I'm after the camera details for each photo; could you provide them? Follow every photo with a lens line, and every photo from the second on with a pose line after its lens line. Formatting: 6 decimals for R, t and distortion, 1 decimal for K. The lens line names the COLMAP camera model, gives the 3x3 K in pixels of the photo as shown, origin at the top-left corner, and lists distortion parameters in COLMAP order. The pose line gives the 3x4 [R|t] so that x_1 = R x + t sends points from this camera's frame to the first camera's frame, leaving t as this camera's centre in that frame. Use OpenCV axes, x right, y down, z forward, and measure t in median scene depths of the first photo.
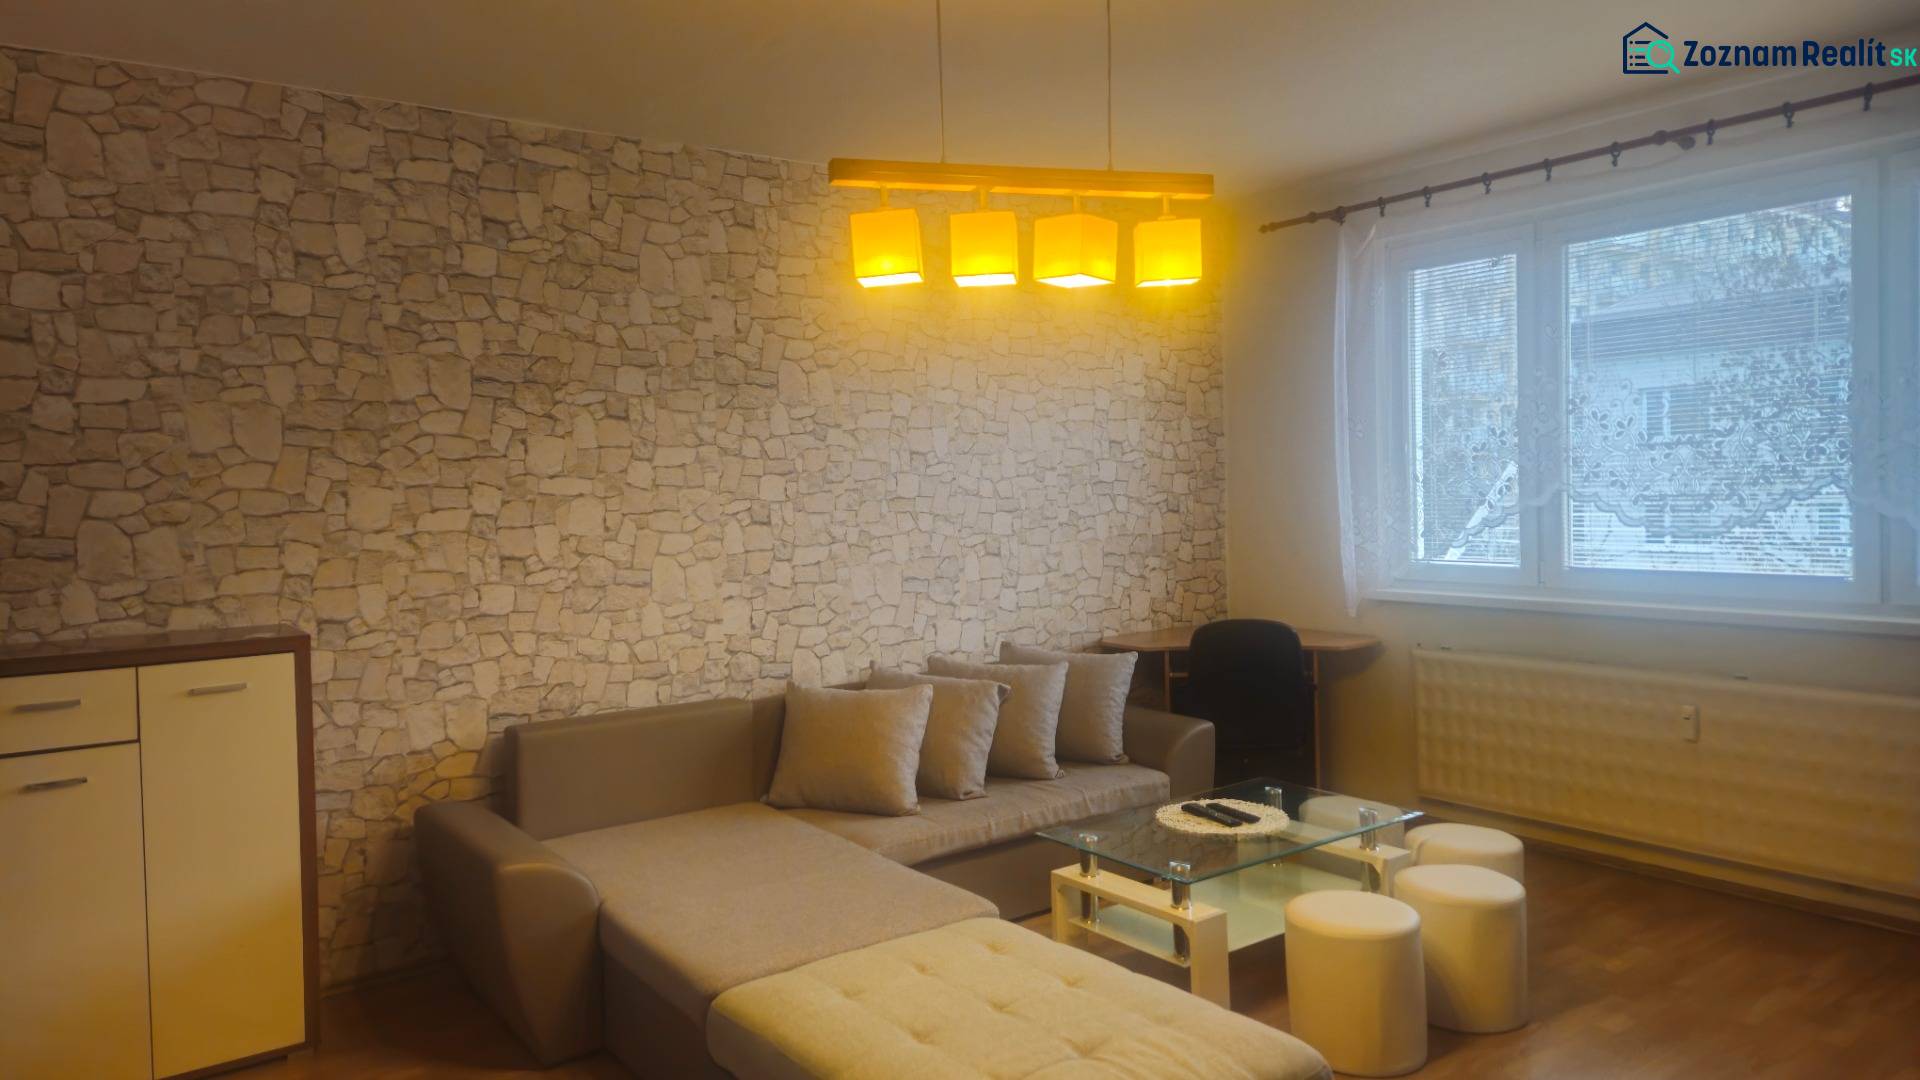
lens RADIAL K [[1234.3, 0, 974.3], [0, 1234.3, 537.9], [0, 0, 1]] dist [0.057859, -0.036236]
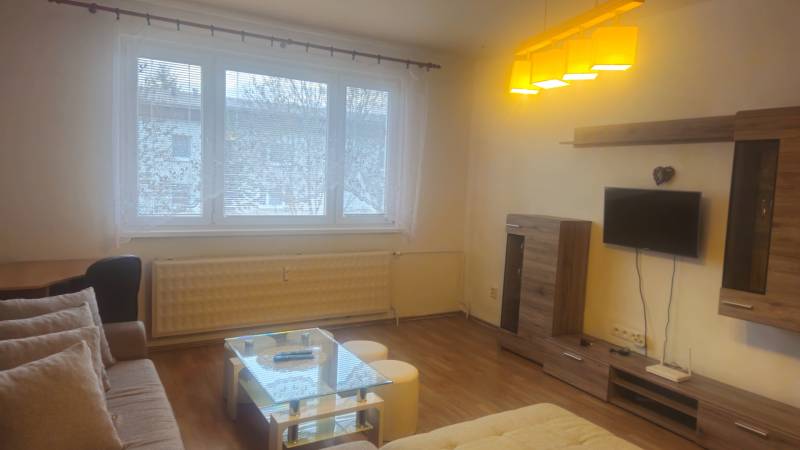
lens RADIAL K [[514.3, 0, 394.2], [0, 514.3, 220.6], [0, 0, 1]] dist [0.057859, -0.036236]
pose [[0.136503, -0.047623, 0.989494, -0.465504], [0.001128, 0.998851, 0.047917, -0.013047], [-0.990639, -0.005424, 0.136400, 0.658519]]
